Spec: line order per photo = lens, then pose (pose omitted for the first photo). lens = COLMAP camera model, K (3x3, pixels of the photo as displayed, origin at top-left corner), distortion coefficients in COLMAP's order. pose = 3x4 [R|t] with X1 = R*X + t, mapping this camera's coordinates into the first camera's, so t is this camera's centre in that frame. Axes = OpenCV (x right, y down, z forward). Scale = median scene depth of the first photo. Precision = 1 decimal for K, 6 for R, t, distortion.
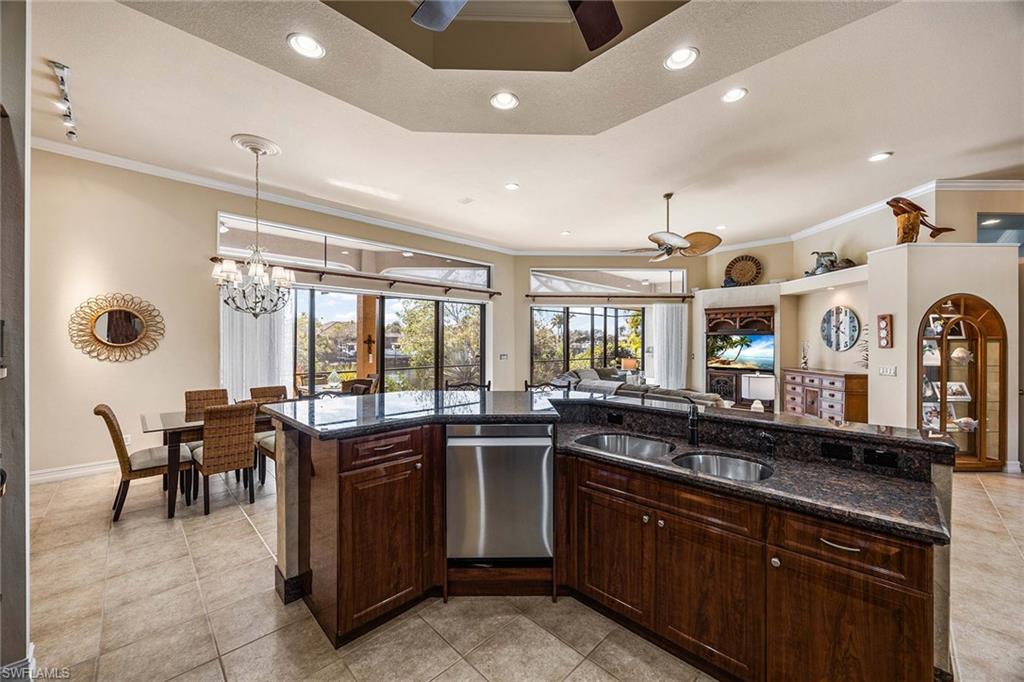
lens RADIAL K [[388.4, 0, 532.6], [0, 388.4, 341.9], [0, 0, 1]] dist [-0.001959, -0.000060]
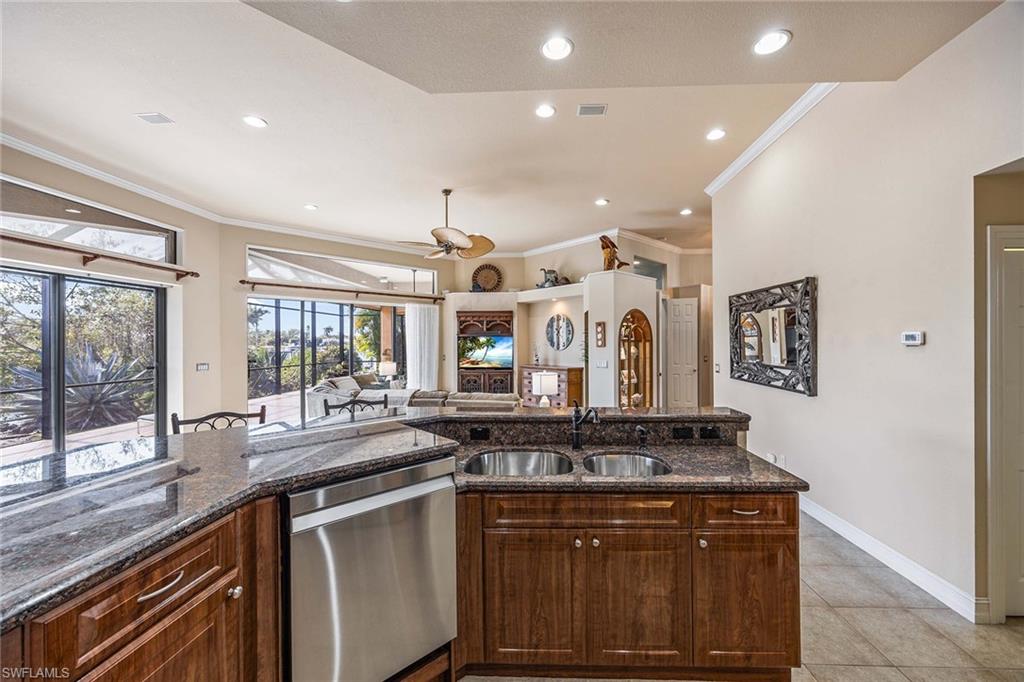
lens RADIAL K [[388.4, 0, 532.6], [0, 388.4, 341.9], [0, 0, 1]] dist [-0.001959, -0.000060]
pose [[0.748032, -0.004300, 0.663649, -0.108826], [0.007001, 0.999974, -0.001411, -0.001198], [-0.663626, 0.005702, 0.748043, 0.116744]]
